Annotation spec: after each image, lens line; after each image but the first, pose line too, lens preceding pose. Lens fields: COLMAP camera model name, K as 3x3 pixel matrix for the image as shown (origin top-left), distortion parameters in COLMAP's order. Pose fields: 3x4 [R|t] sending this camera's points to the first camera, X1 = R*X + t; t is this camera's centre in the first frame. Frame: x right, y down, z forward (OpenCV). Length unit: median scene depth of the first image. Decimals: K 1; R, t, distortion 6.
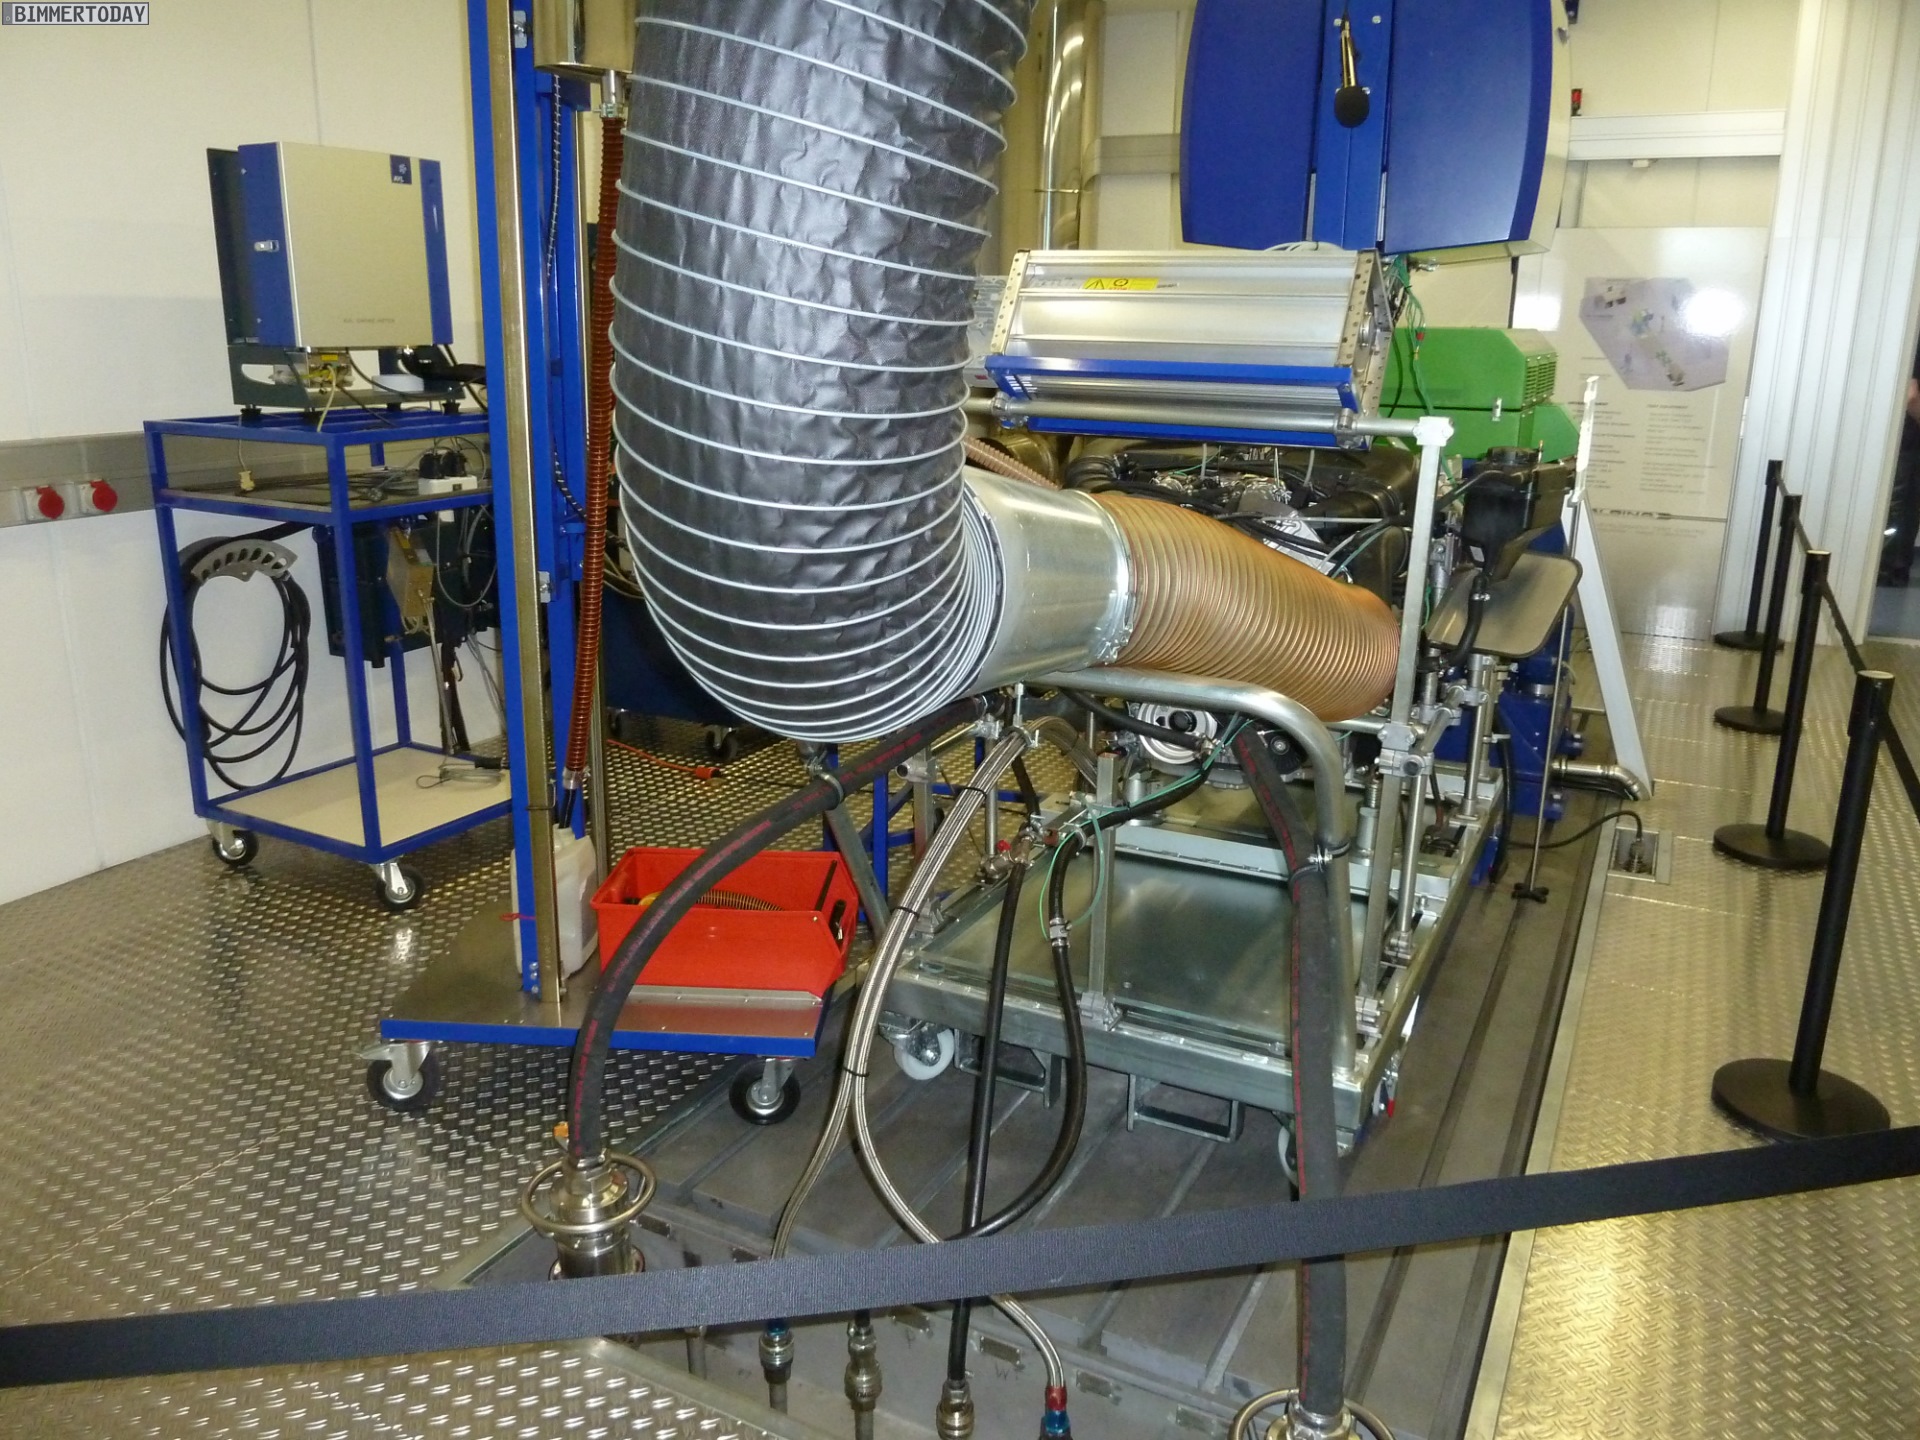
lens RADIAL K [[1441.9, 0, 963.3], [0, 1441.9, 719.6], [0, 0, 1]] dist [-0.035374, 0.009067]
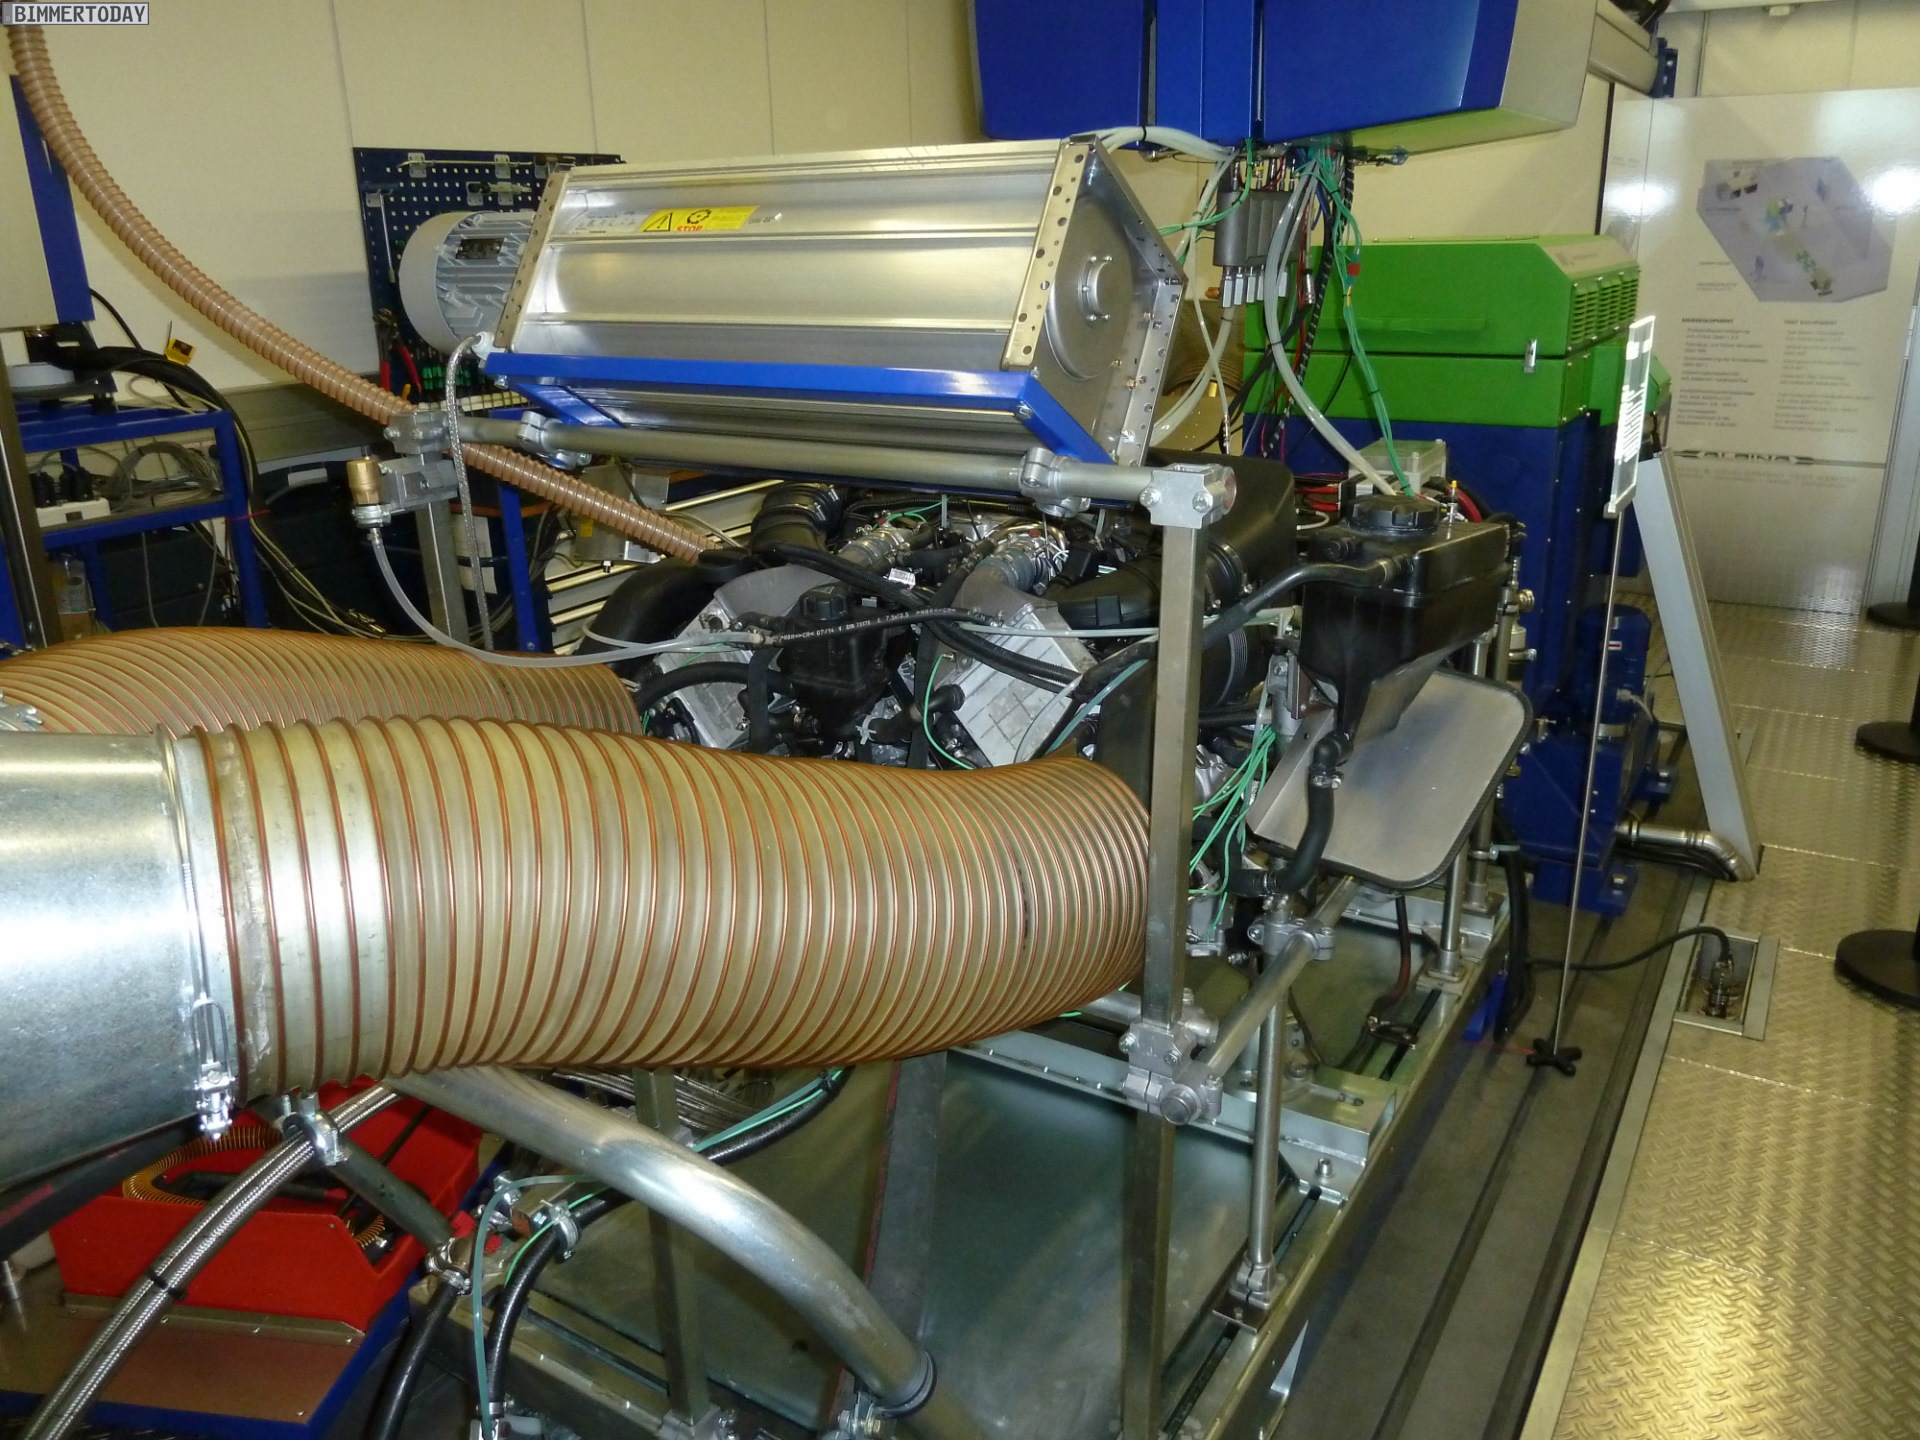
lens RADIAL K [[1441.9, 0, 952.9], [0, 1441.9, 709.7], [0, 0, 1]] dist [-0.035374, 0.009067]
pose [[0.995046, -0.006288, -0.099214, 0.155553], [0.011375, 0.998644, 0.050792, -0.079972], [0.098760, -0.051669, 0.993769, 0.253330]]
